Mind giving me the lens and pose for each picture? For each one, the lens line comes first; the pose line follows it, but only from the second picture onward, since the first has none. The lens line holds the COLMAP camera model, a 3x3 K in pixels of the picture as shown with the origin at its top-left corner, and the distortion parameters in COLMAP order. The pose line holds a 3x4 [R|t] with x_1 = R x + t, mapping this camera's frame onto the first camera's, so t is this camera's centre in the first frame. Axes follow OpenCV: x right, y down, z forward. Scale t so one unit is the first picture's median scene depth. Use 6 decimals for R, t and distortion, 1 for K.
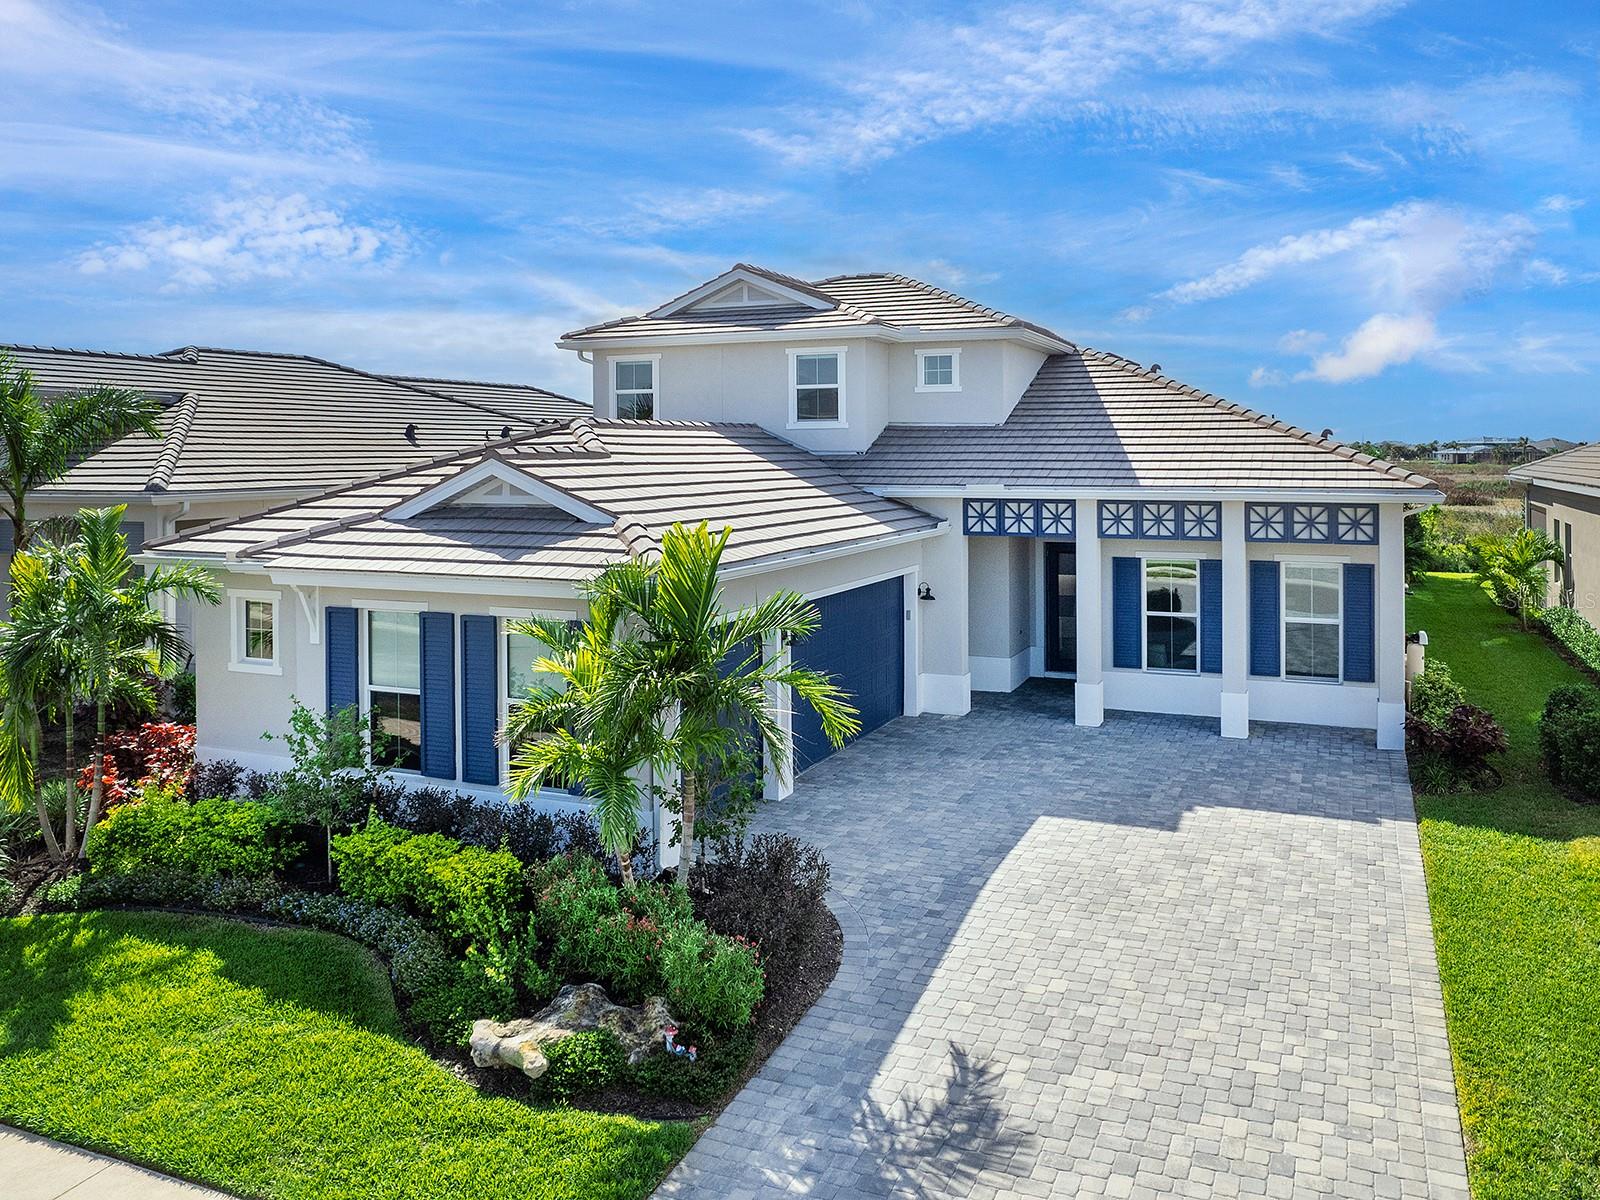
lens RADIAL K [[1174.8, 0, 865.8], [0, 1174.8, 473.6], [0, 0, 1]] dist [-0.032317, -0.005739]
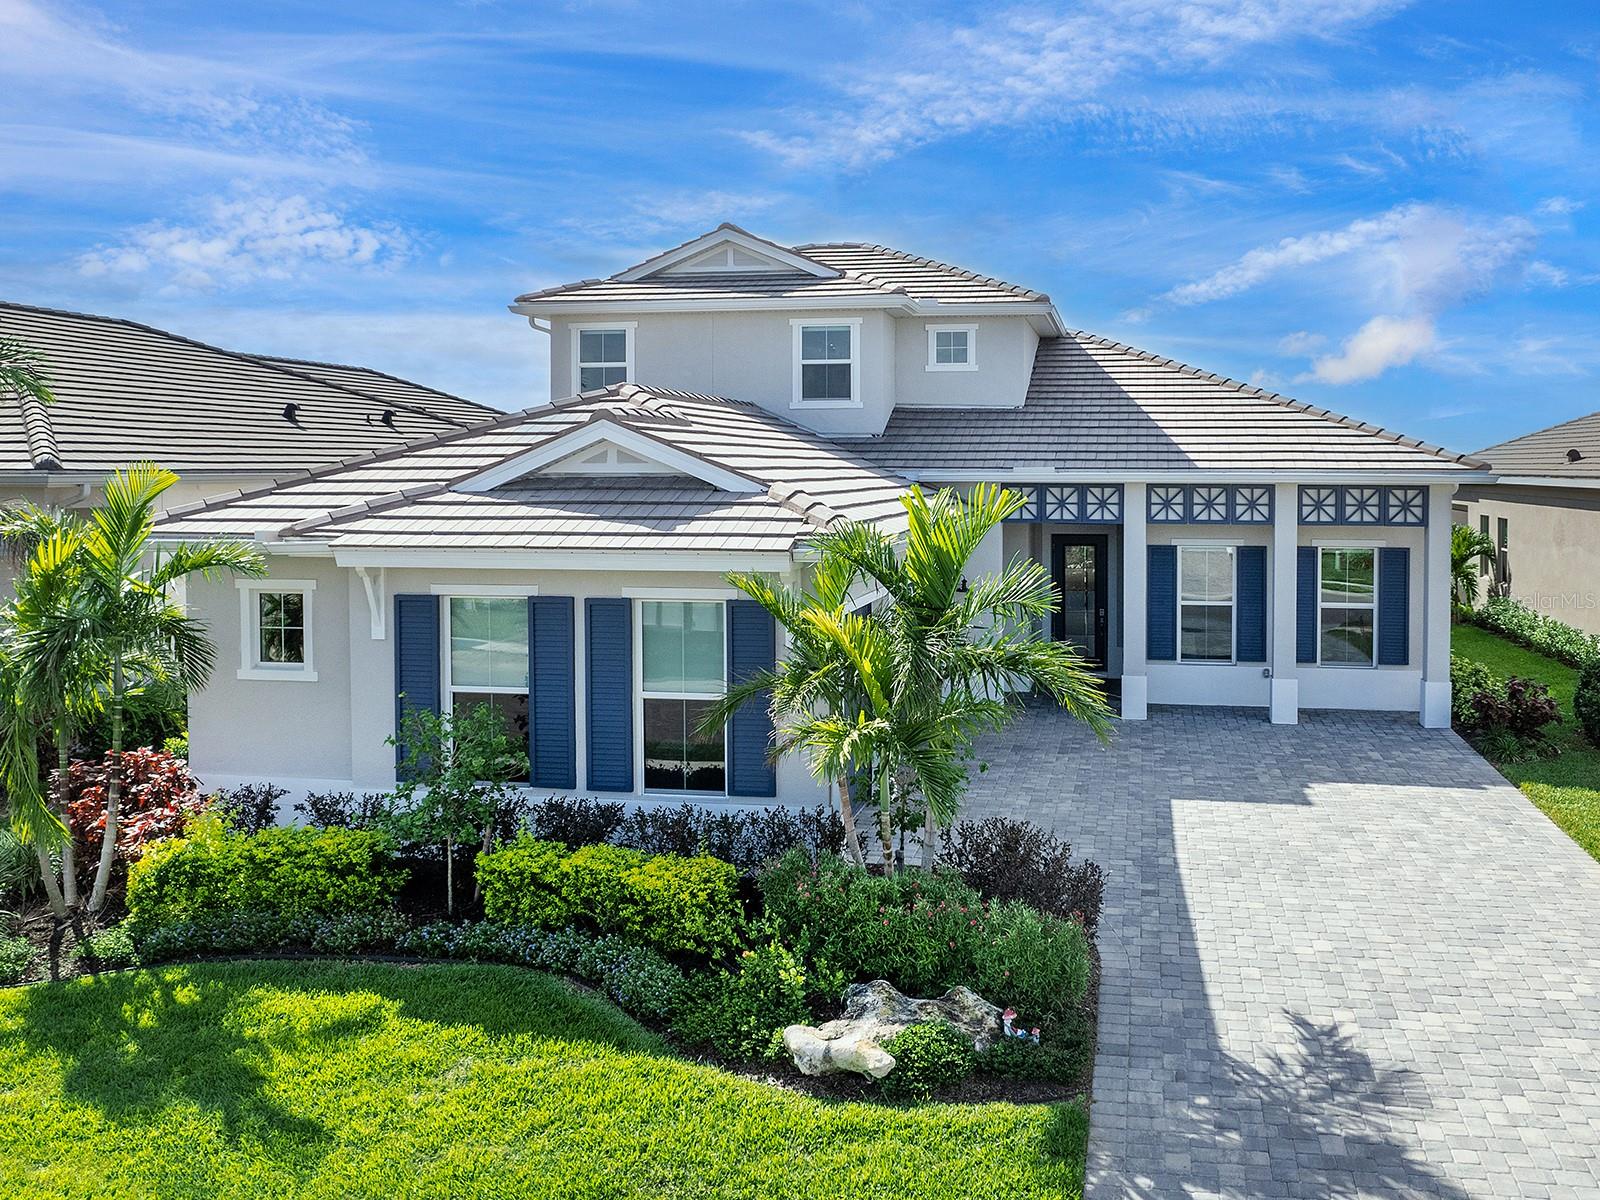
lens RADIAL K [[1295.0, 0, 921.7], [0, 1295.0, 518.8], [0, 0, 1]] dist [-0.043817, 0.002884]
pose [[0.974686, -0.003722, 0.223546, -0.224155], [-0.001103, 0.999769, 0.021456, 0.029443], [-0.223574, -0.021160, 0.974457, 0.011438]]
